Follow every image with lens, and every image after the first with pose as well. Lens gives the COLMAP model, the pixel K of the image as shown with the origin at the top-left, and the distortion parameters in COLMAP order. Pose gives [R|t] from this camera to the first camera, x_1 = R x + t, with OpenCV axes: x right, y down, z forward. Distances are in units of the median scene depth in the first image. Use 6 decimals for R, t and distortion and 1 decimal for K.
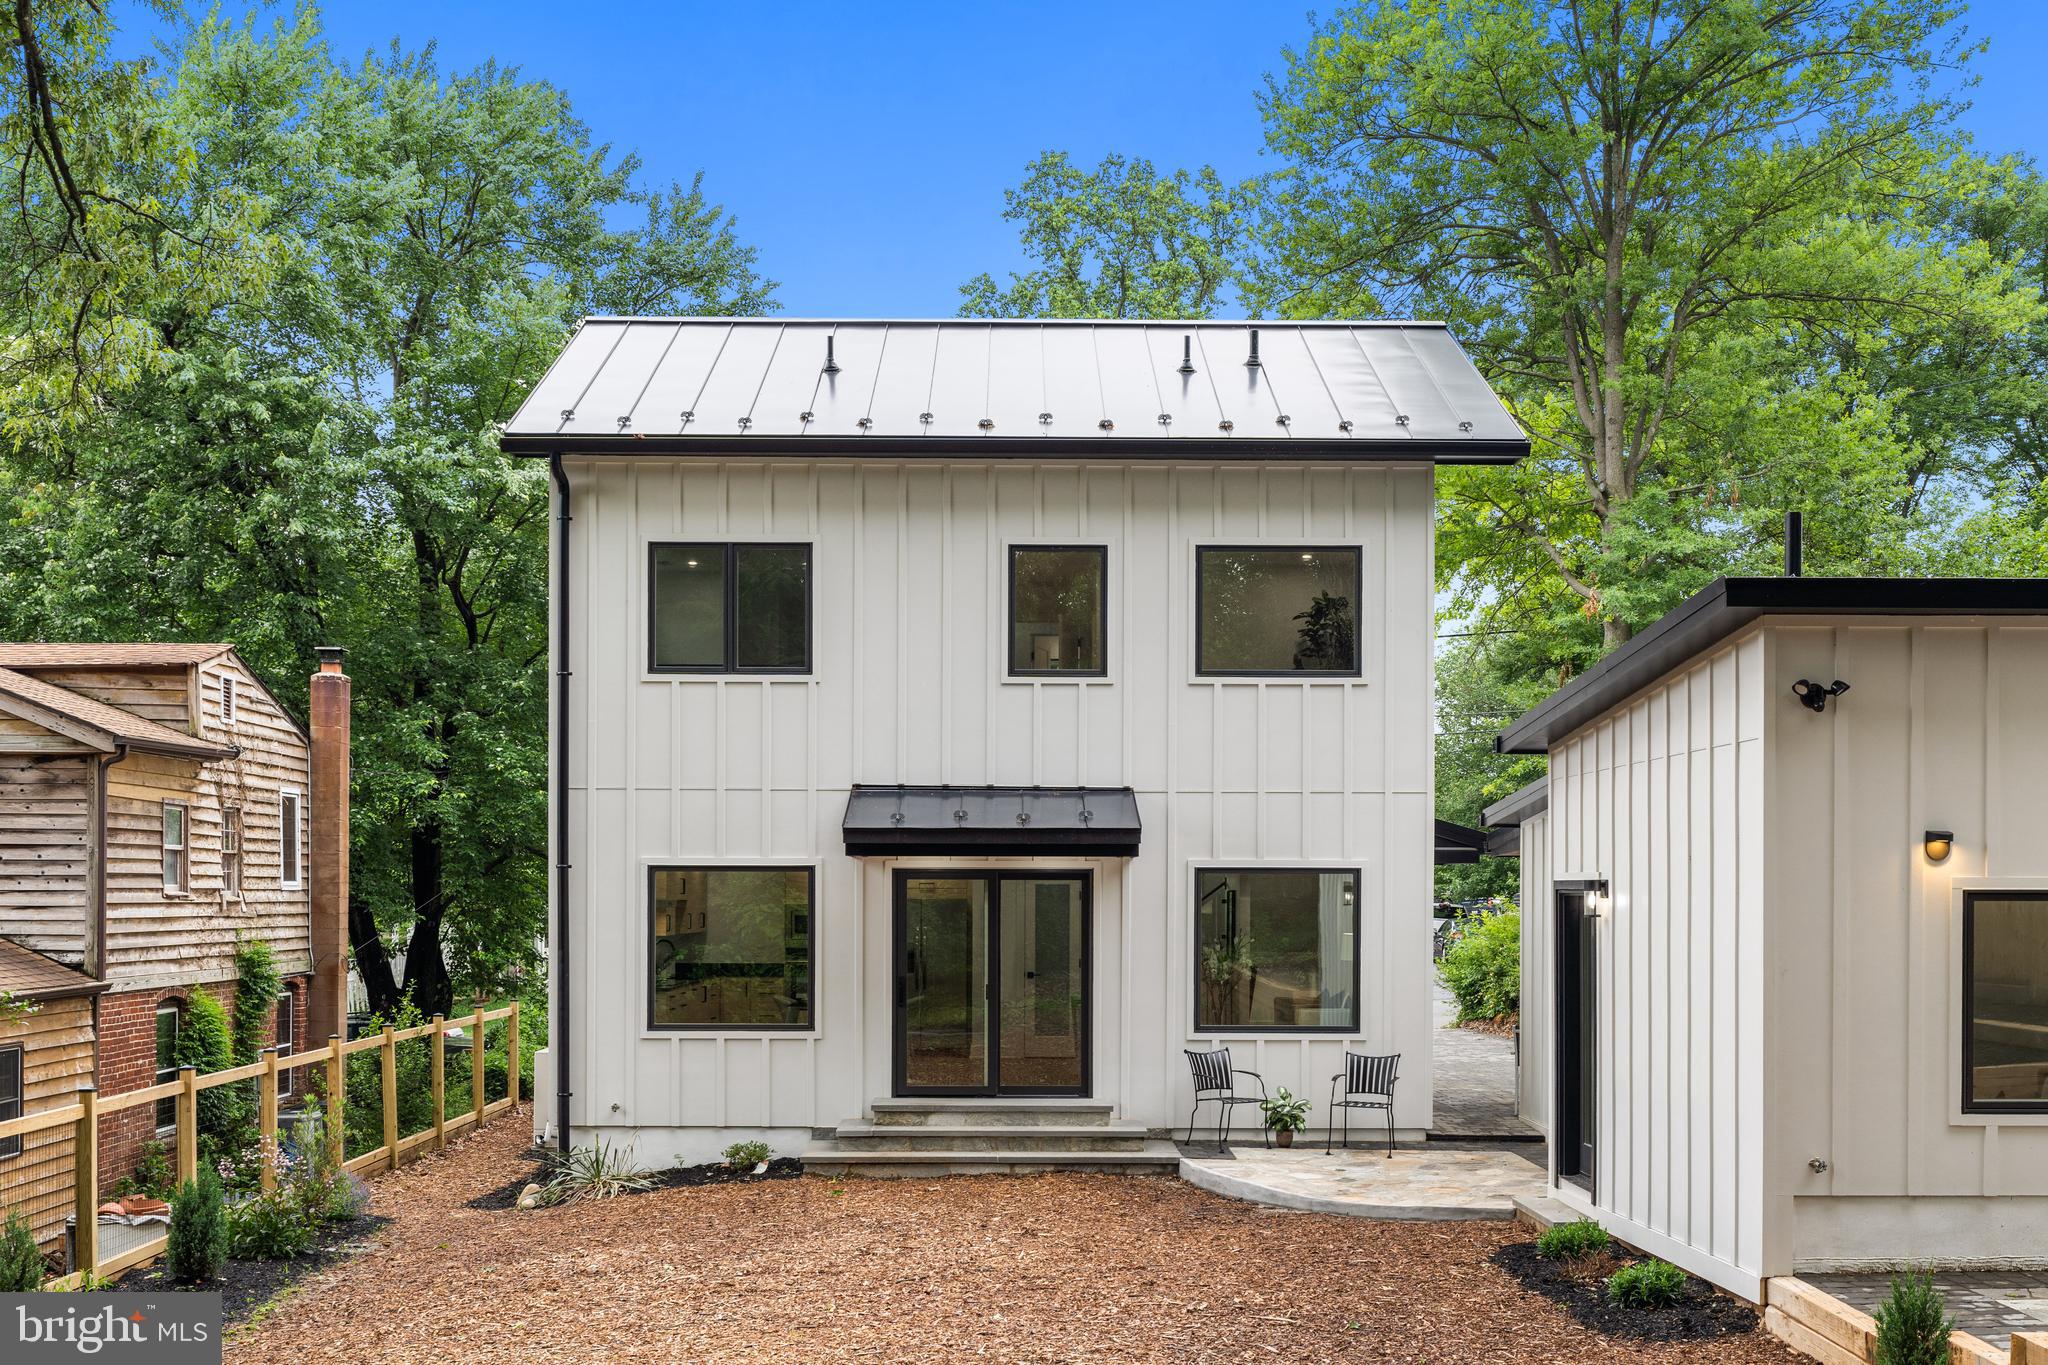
lens RADIAL K [[2286.4, 0, 1027.8], [0, 2286.4, 908.1], [0, 0, 1]] dist [0.000894, 0.007229]
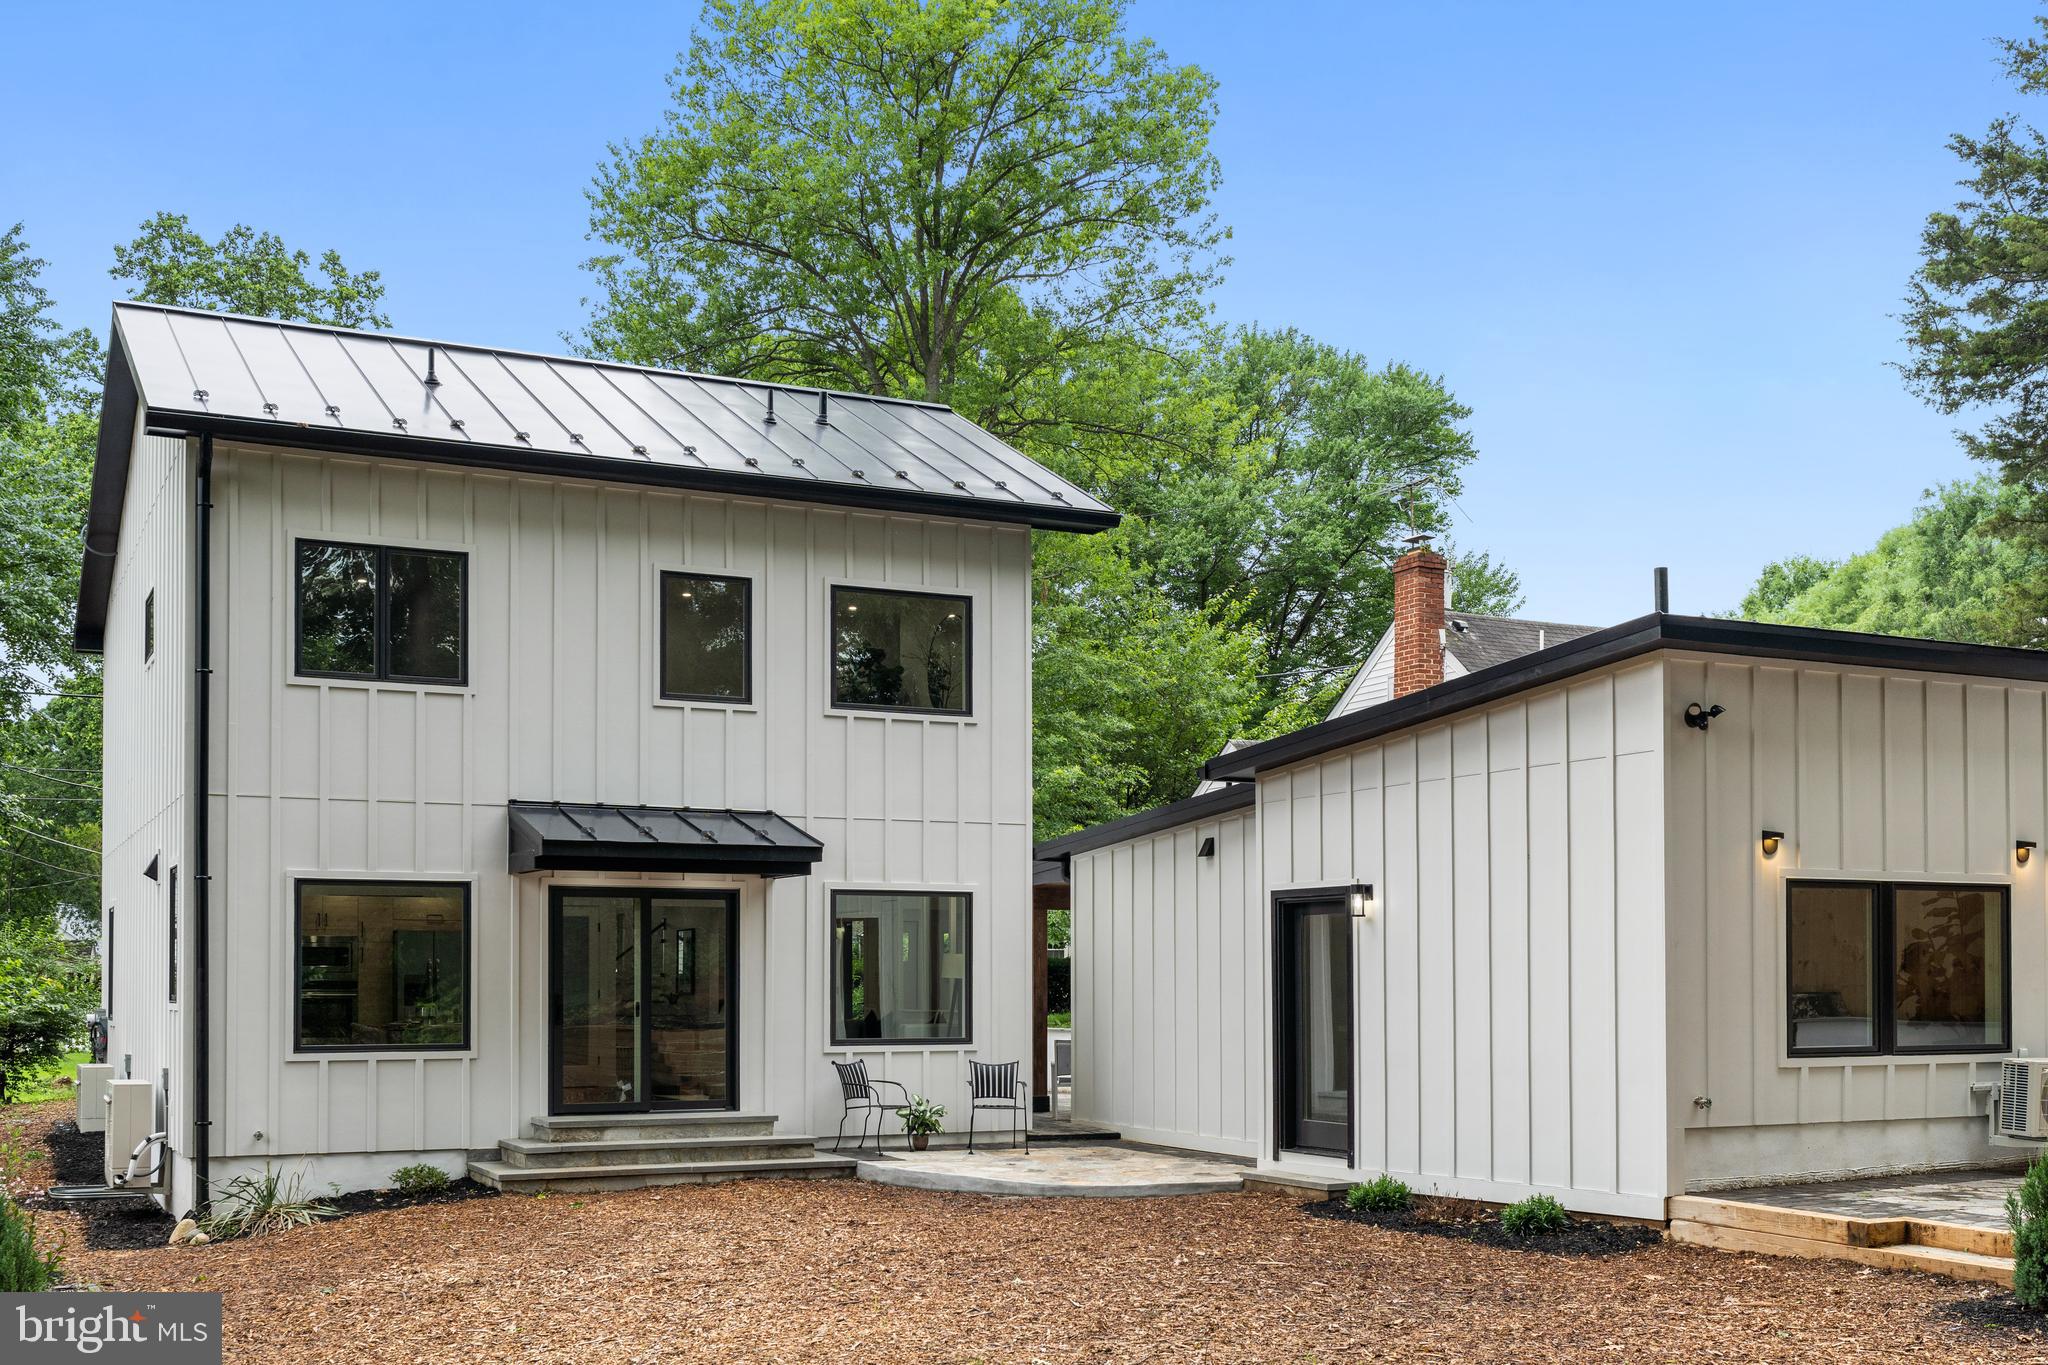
lens RADIAL K [[2155.9, 0, 960.5], [0, 2155.9, 953.7], [0, 0, 1]] dist [0.000552, 0.006797]
pose [[0.906009, 0.002064, 0.423253, -0.293591], [0.006315, 0.999811, -0.018394, 0.030620], [-0.423211, 0.019338, 0.905825, 0.074603]]
